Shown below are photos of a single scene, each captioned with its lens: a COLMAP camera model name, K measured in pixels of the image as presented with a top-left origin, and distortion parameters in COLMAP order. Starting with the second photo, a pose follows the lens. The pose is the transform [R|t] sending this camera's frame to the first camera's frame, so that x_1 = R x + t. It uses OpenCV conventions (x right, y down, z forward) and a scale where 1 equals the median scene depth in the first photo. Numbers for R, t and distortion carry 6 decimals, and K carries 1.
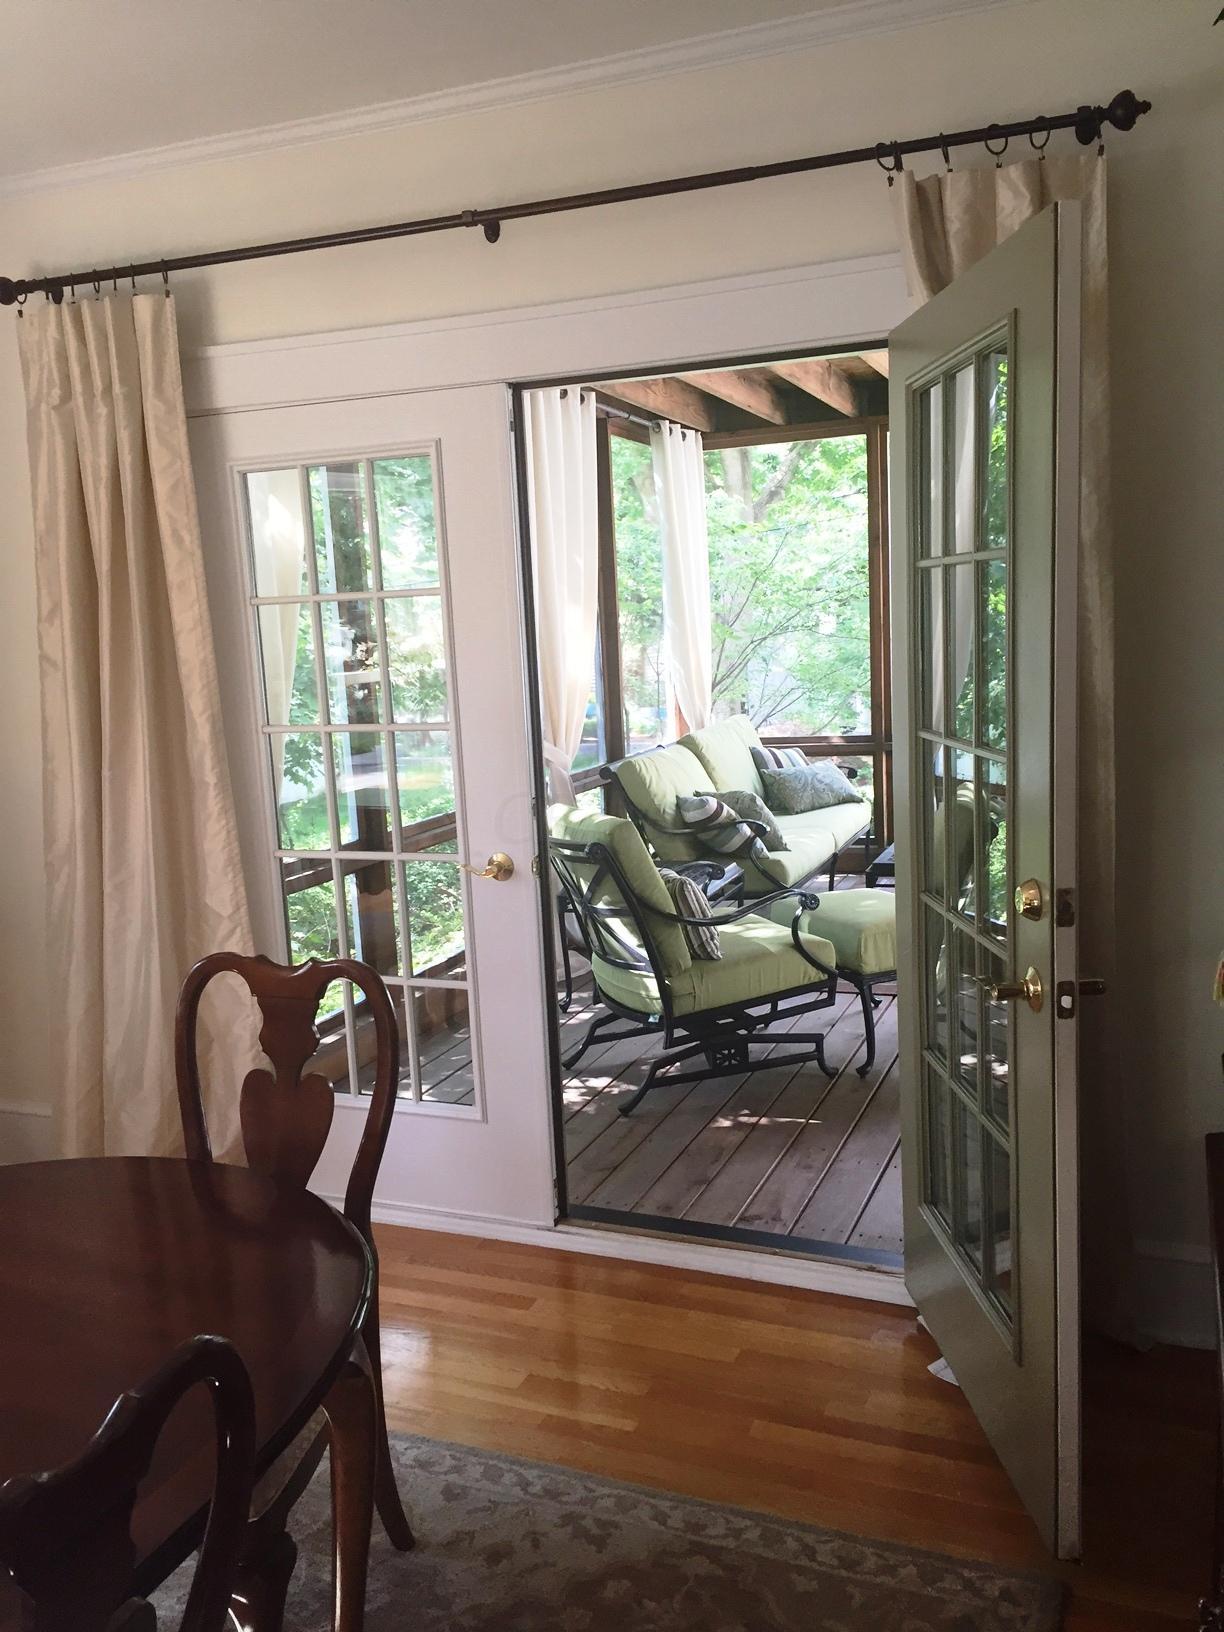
lens RADIAL K [[1403.3, 0, 609.5], [0, 1403.3, 816.7], [0, 0, 1]] dist [0.048097, -0.006975]
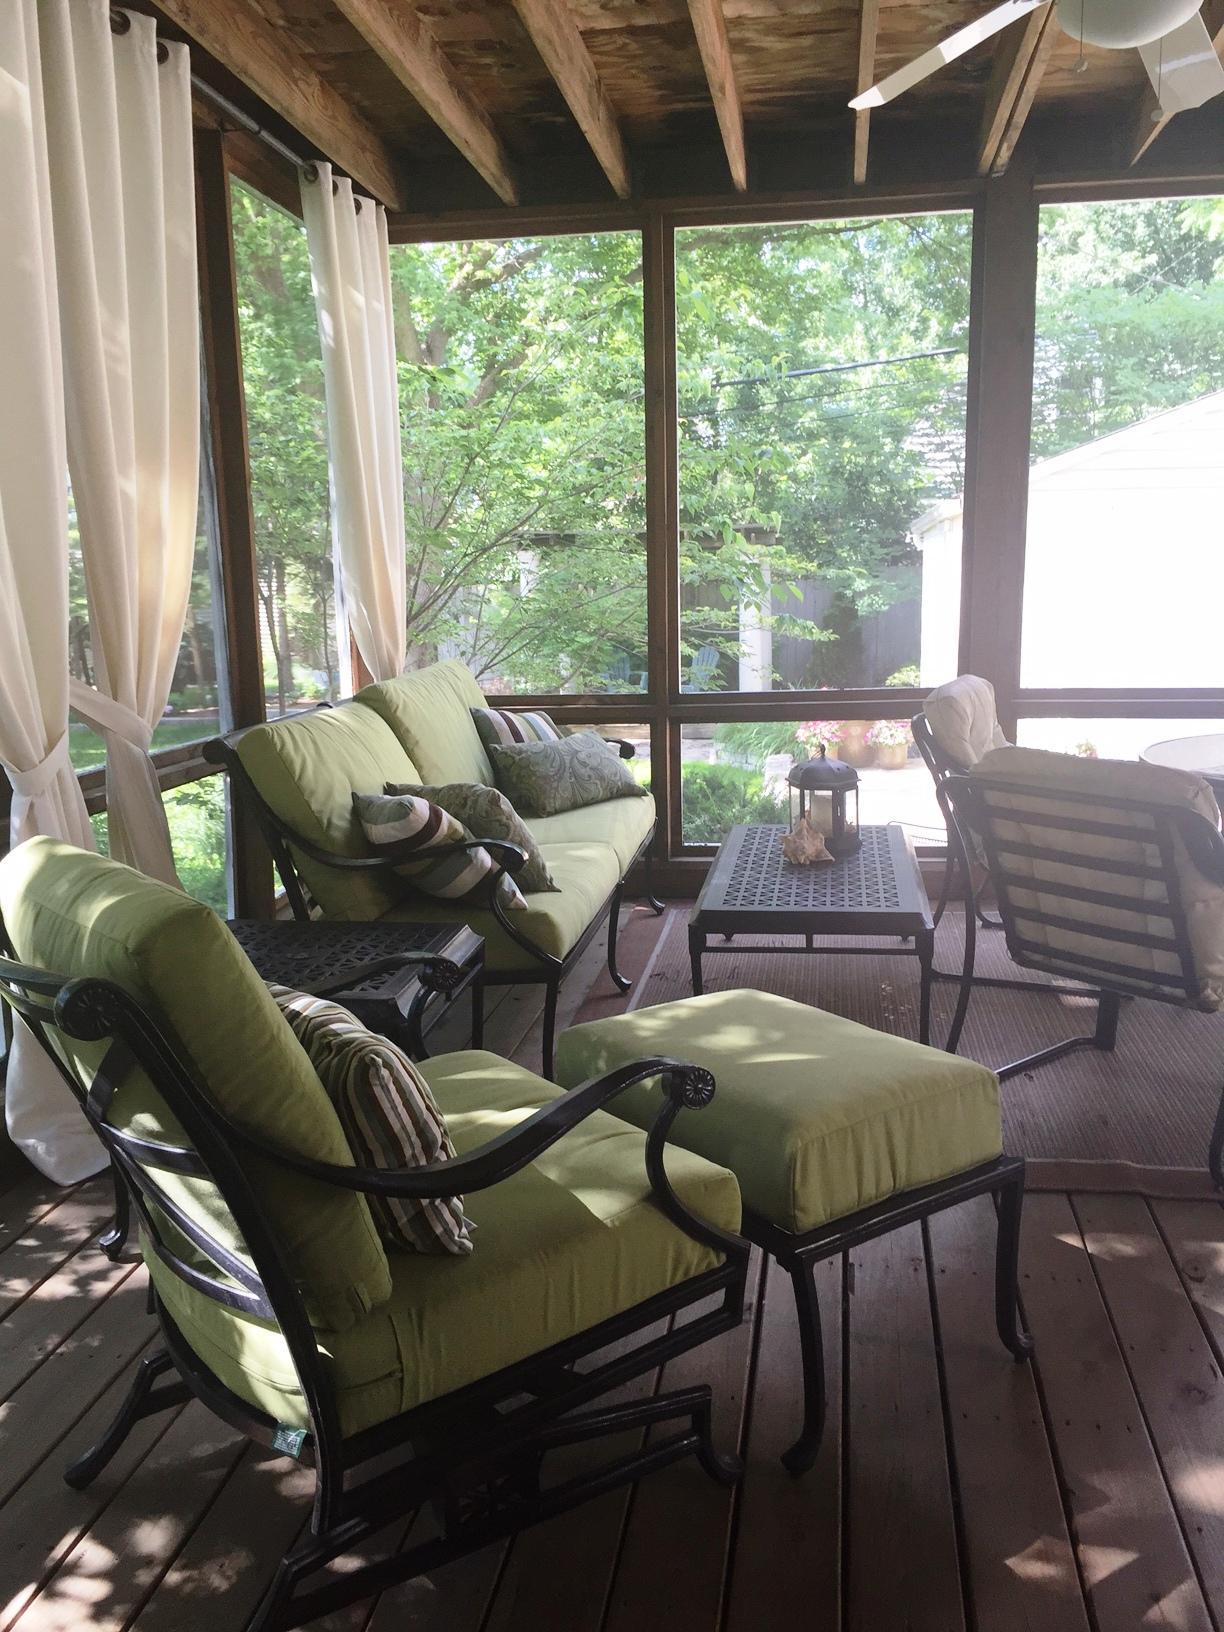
lens RADIAL K [[1403.3, 0, 615.8], [0, 1403.3, 815.8], [0, 0, 1]] dist [0.048097, -0.006975]
pose [[0.973823, -0.010536, 0.227064, 0.021800], [0.005919, 0.999762, 0.021005, -0.016189], [-0.227232, -0.019111, 0.973653, 0.418083]]
